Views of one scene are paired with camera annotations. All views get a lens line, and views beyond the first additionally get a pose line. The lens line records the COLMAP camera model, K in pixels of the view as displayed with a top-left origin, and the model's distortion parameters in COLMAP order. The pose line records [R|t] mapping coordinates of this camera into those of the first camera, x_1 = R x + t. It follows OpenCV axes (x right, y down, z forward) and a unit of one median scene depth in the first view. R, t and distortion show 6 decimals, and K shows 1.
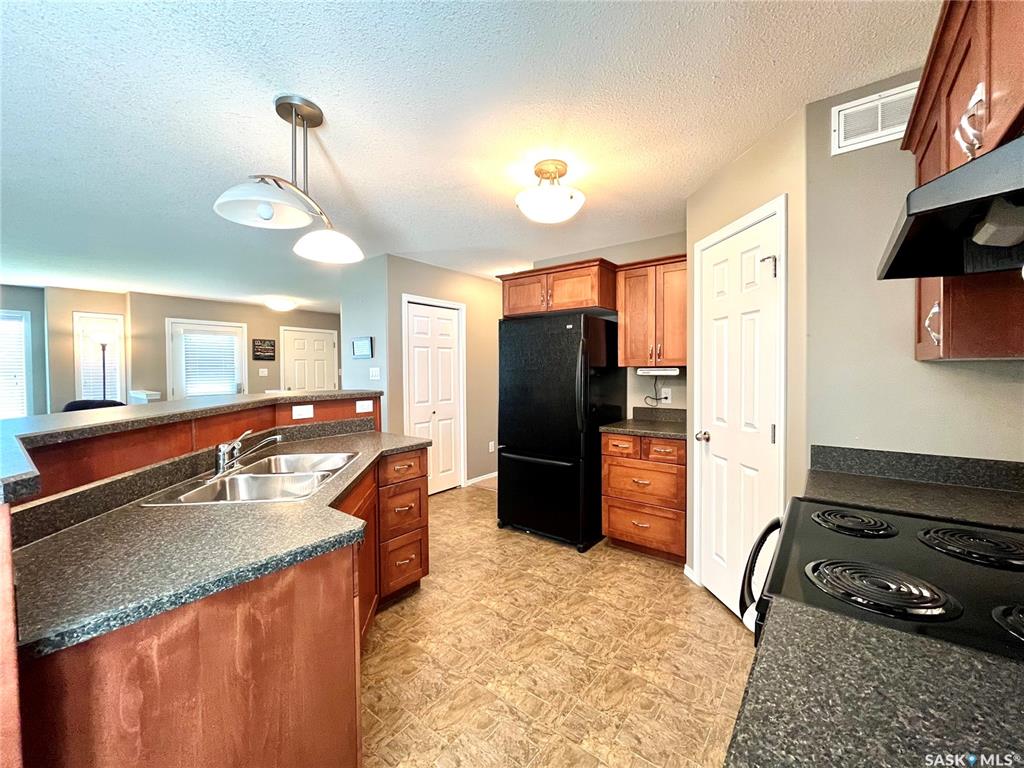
lens RADIAL K [[410.7, 0, 520.0], [0, 410.7, 380.7], [0, 0, 1]] dist [-0.001312, -0.000660]
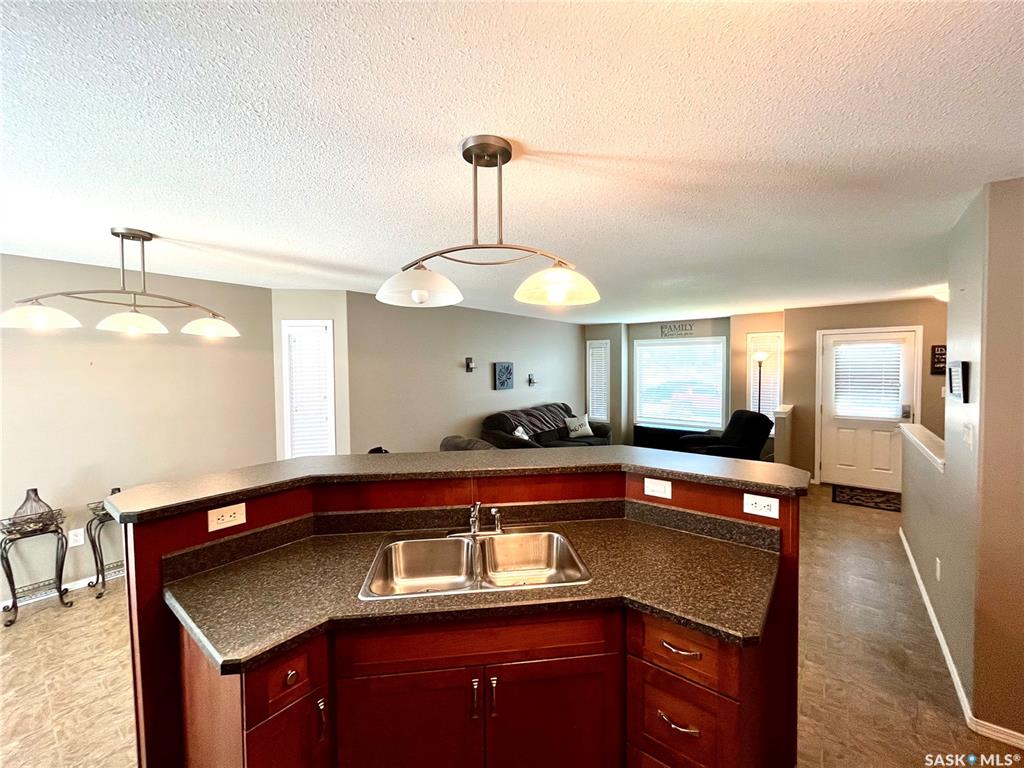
lens RADIAL K [[410.7, 0, 512.8], [0, 410.7, 380.6], [0, 0, 1]] dist [-0.001312, -0.000660]
pose [[-0.022275, 0.042264, -0.998858, 0.096118], [-0.021460, 0.998856, 0.042743, -0.063503], [0.999522, 0.022388, -0.021343, 0.327567]]
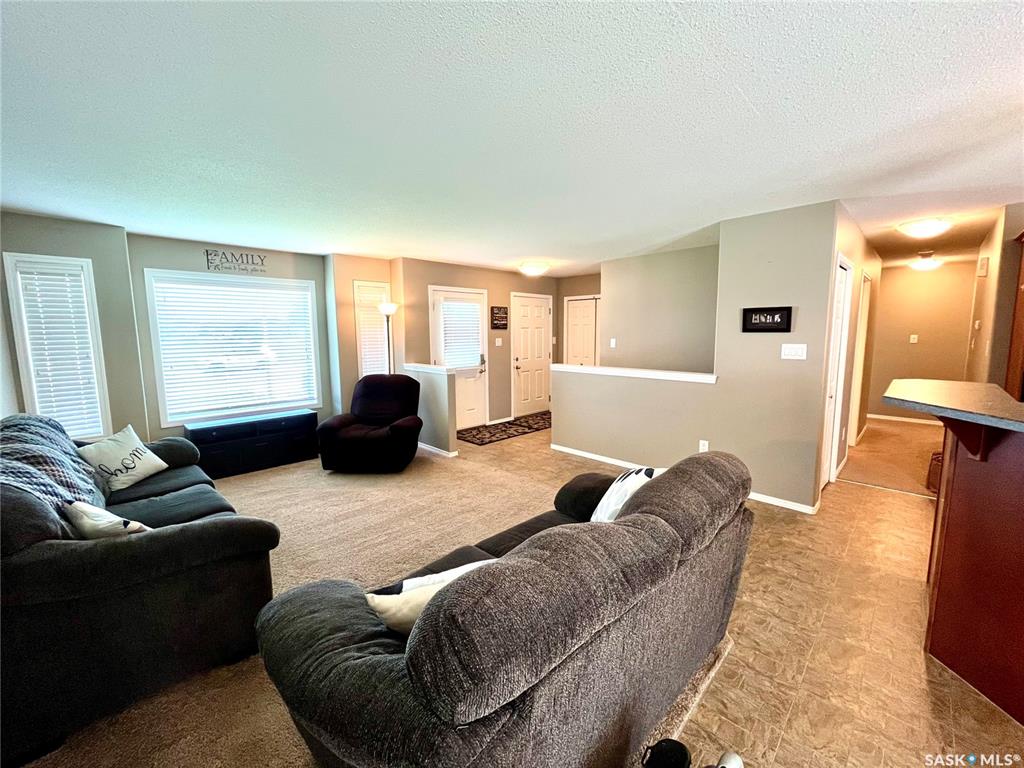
lens RADIAL K [[410.7, 0, 511.9], [0, 410.7, 378.4], [0, 0, 1]] dist [-0.001312, -0.000660]
pose [[0.988424, 0.017112, -0.150746, -0.534466], [-0.003268, 0.995790, 0.091608, -0.028722], [0.151679, -0.090055, 0.984319, 0.095908]]
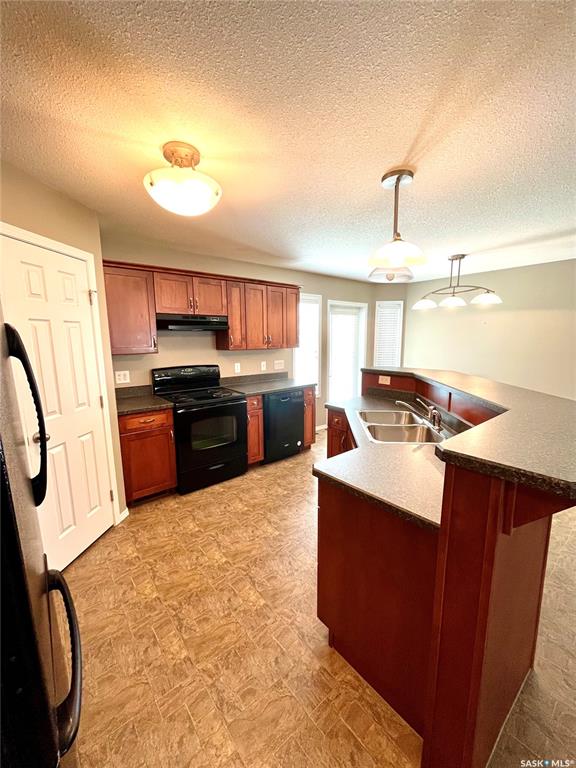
lens RADIAL K [[308.0, 0, 292.6], [0, 308.0, 384.2], [0, 0, 1]] dist [-0.001312, -0.000660]
pose [[-0.974086, -0.017836, 0.225472, -0.127052], [0.023908, 0.983181, 0.181063, -0.050413], [-0.224909, 0.181761, -0.957277, 0.667565]]
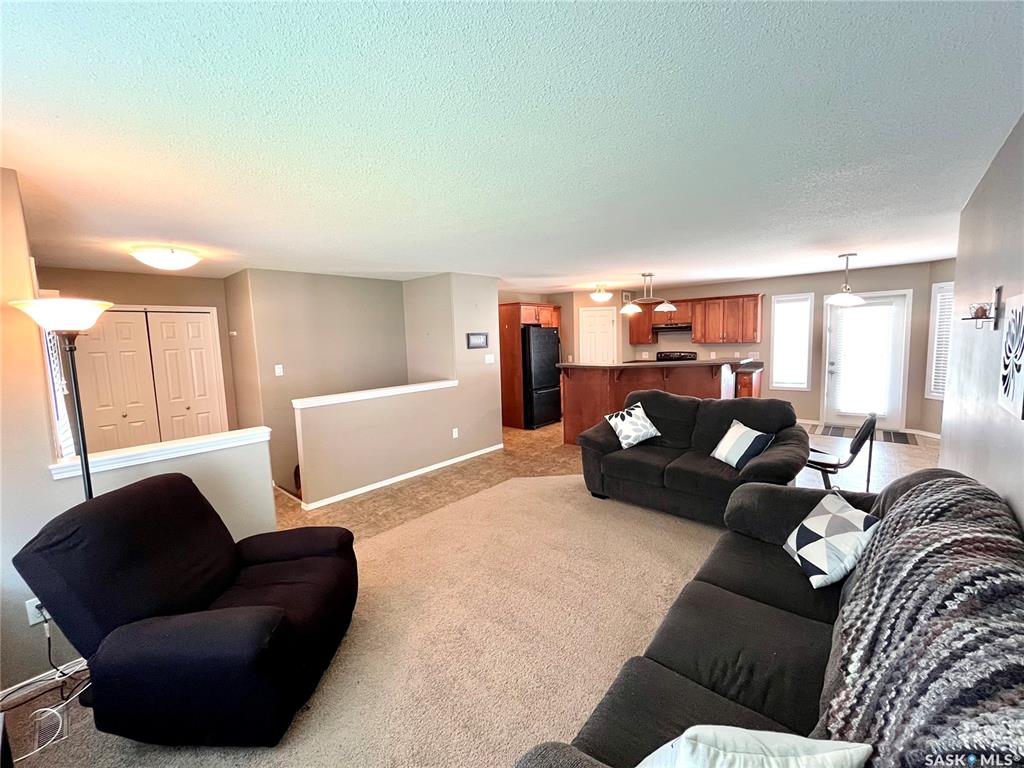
lens RADIAL K [[410.7, 0, 520.5], [0, 410.7, 378.6], [0, 0, 1]] dist [-0.001312, -0.000660]
pose [[0.067662, -0.097614, 0.992922, -1.207610], [0.063000, 0.993634, 0.093390, -0.053804], [-0.995717, 0.056236, 0.073381, 0.561703]]
